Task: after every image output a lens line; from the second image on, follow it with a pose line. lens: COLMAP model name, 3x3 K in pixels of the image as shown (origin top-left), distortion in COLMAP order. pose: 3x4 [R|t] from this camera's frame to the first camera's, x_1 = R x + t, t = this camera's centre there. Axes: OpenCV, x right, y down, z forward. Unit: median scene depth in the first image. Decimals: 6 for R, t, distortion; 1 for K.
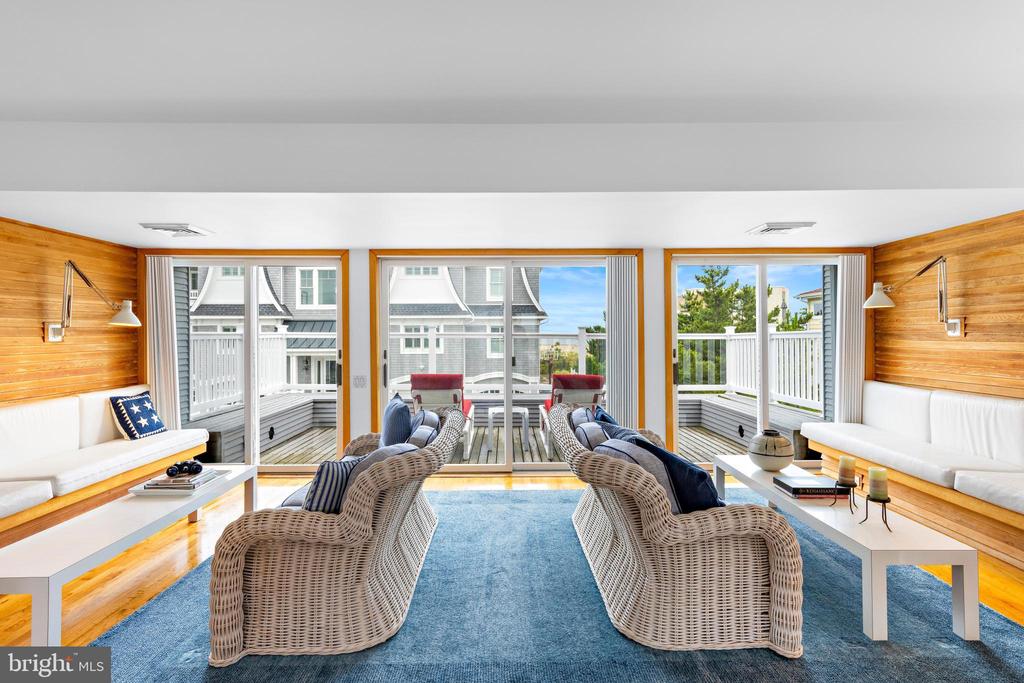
lens RADIAL K [[549.2, 0, 508.3], [0, 549.2, 330.8], [0, 0, 1]] dist [-0.001109, 0.000084]
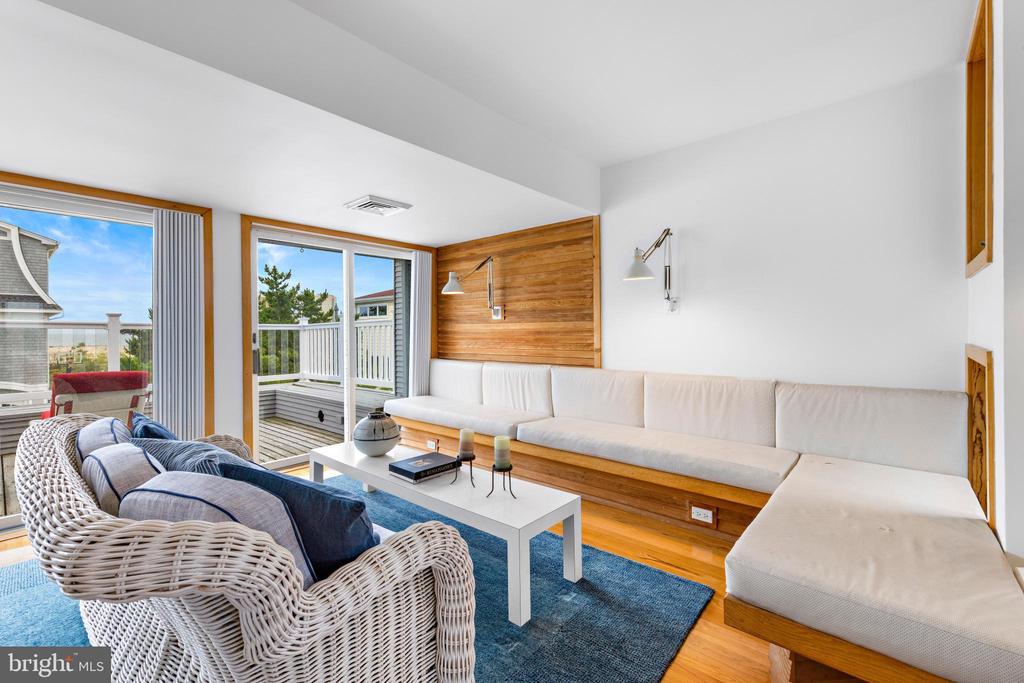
lens RADIAL K [[436.9, 0, 513.5], [0, 436.9, 329.9], [0, 0, 1]] dist [0.002897, 0.000284]
pose [[0.648281, 0.002417, 0.761397, 0.050206], [0.000205, 0.999994, -0.003350, 0.035471], [-0.761401, 0.002328, 0.648277, 0.284299]]
